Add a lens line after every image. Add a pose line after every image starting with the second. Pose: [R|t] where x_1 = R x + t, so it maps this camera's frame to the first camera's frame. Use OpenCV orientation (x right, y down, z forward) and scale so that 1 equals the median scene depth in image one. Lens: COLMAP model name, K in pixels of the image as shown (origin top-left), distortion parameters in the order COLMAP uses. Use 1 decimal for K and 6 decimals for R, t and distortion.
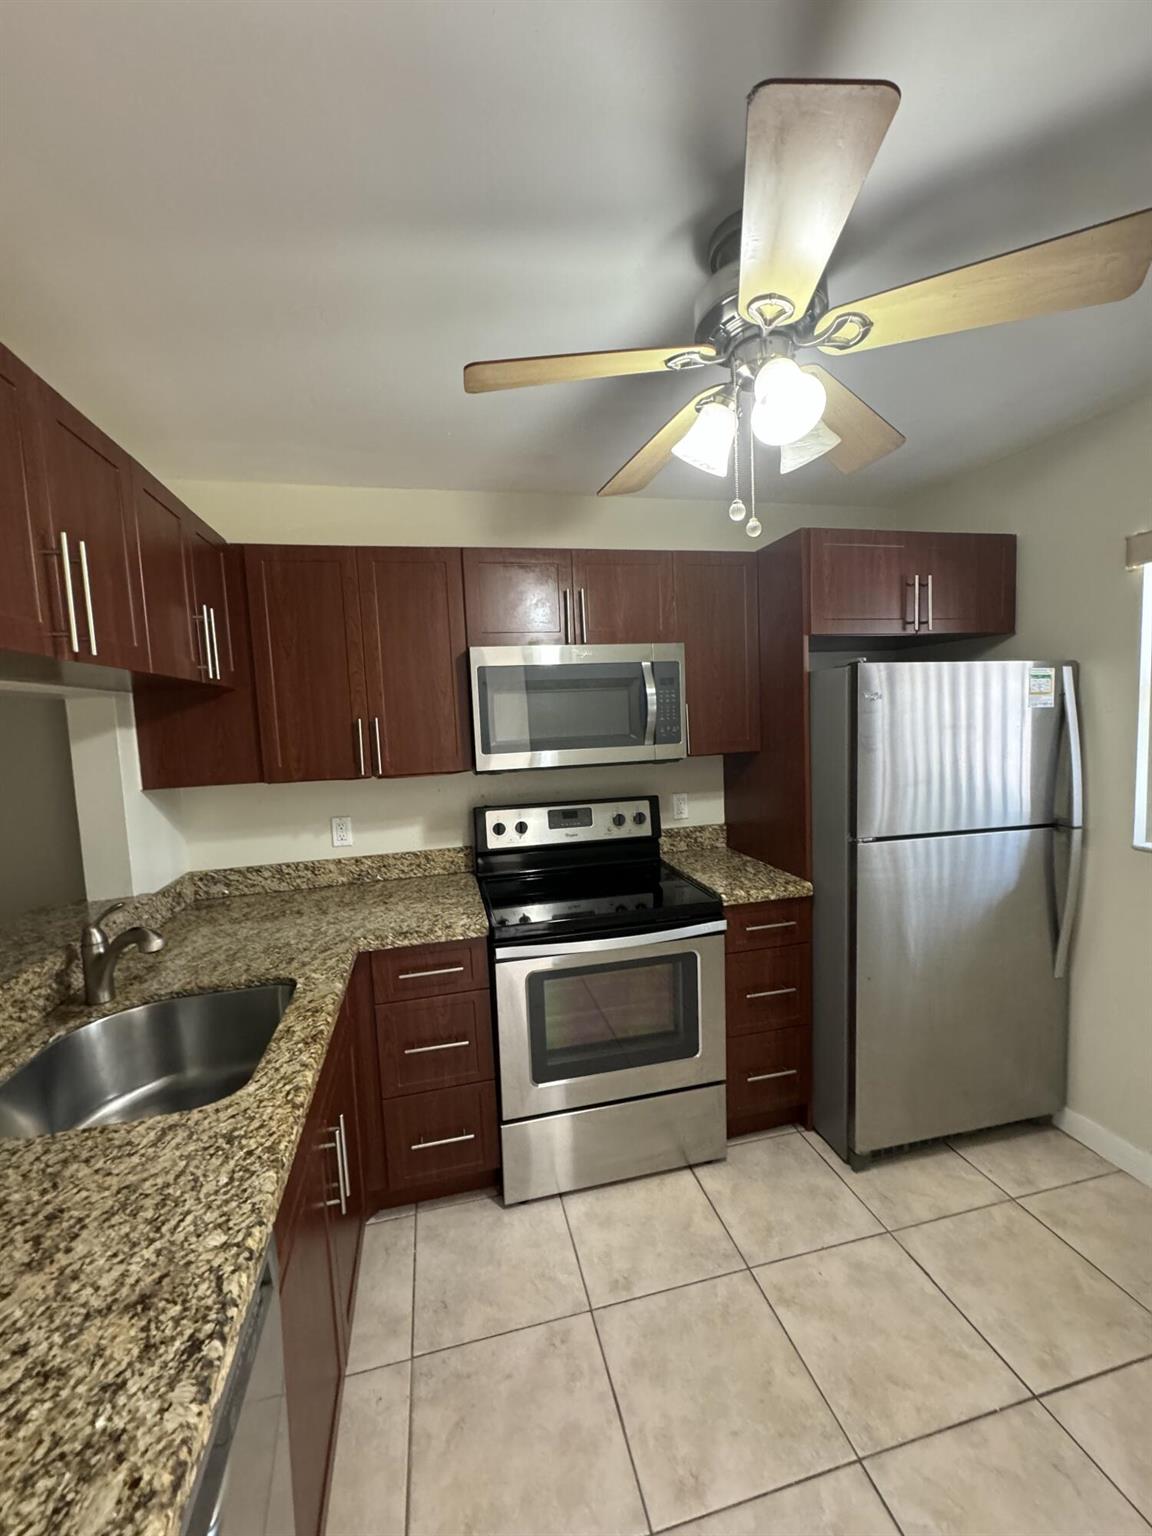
lens RADIAL K [[612.0, 0, 573.1], [0, 612.0, 767.3], [0, 0, 1]] dist [-0.000865, -0.000178]
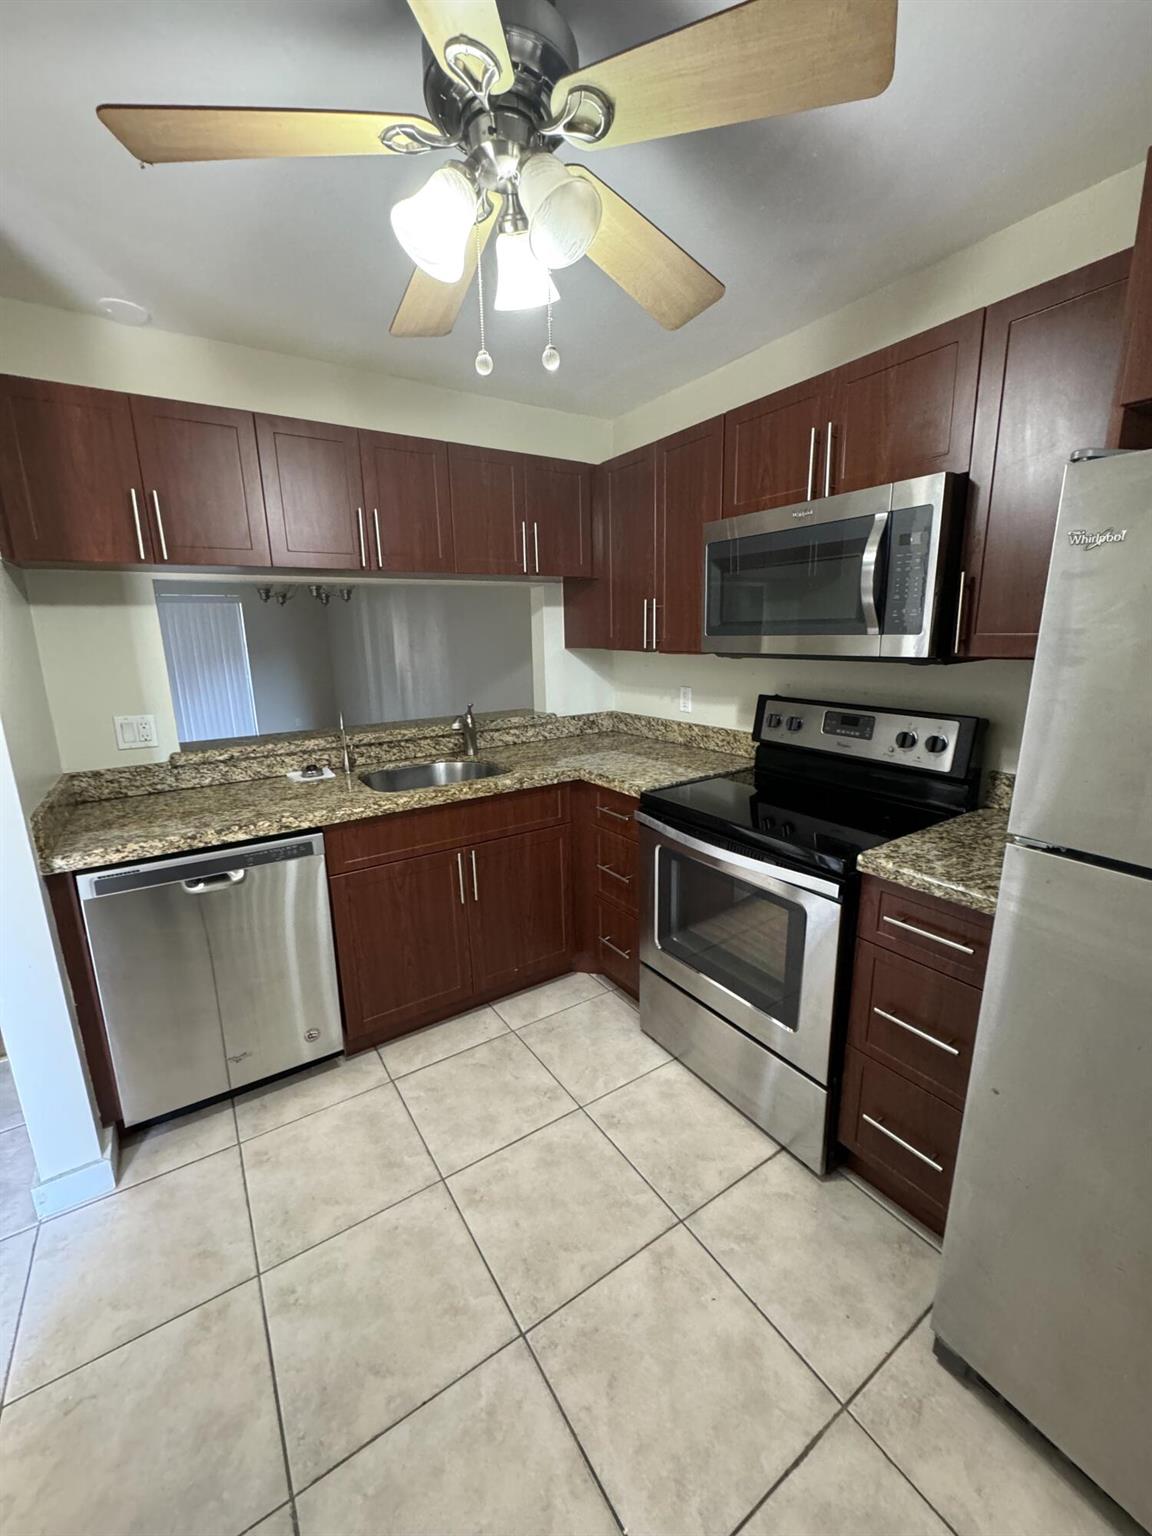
lens RADIAL K [[612.0, 0, 573.1], [0, 612.0, 767.3], [0, 0, 1]] dist [-0.000865, -0.000178]
pose [[0.339900, 0.241078, -0.909037, 0.687522], [-0.073464, 0.970439, 0.229893, -0.023801], [0.937588, -0.011359, 0.347563, 0.416252]]
